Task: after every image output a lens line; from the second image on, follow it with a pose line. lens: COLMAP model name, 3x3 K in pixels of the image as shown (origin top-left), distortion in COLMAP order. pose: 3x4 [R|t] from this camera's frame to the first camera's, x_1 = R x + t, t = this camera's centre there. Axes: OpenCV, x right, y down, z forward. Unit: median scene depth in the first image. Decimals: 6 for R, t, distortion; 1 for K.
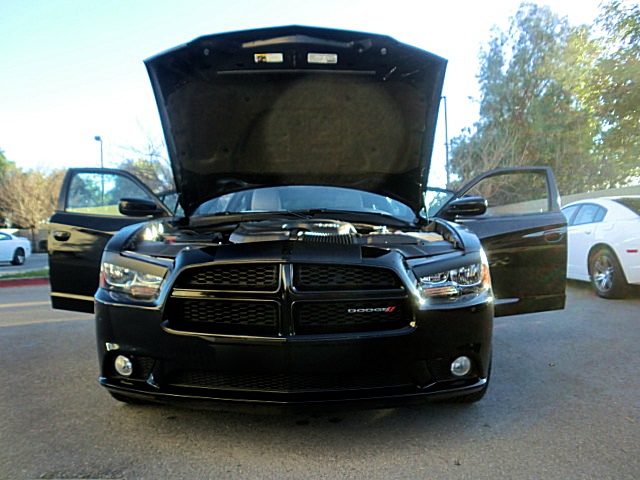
lens RADIAL K [[493.2, 0, 322.0], [0, 493.2, 236.8], [0, 0, 1]] dist [-0.102448, 0.112531]
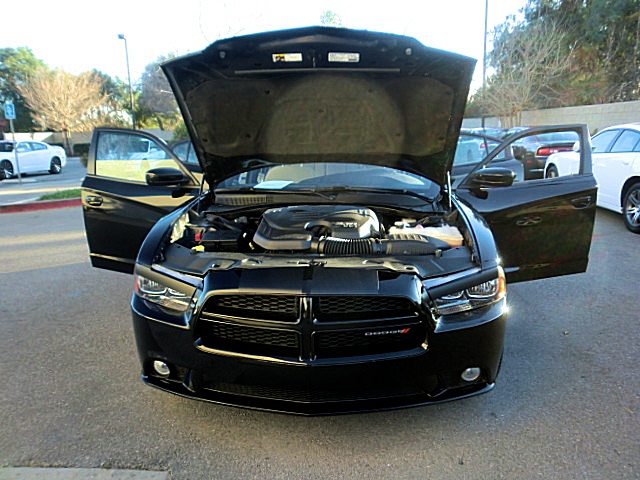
lens RADIAL K [[493.2, 0, 325.6], [0, 493.2, 231.7], [0, 0, 1]] dist [-0.102448, 0.112531]
pose [[0.998427, 0.006617, -0.055669, 0.021292], [0.005006, 0.978520, 0.206092, -0.234570], [0.055837, -0.206046, 0.976948, -0.000624]]
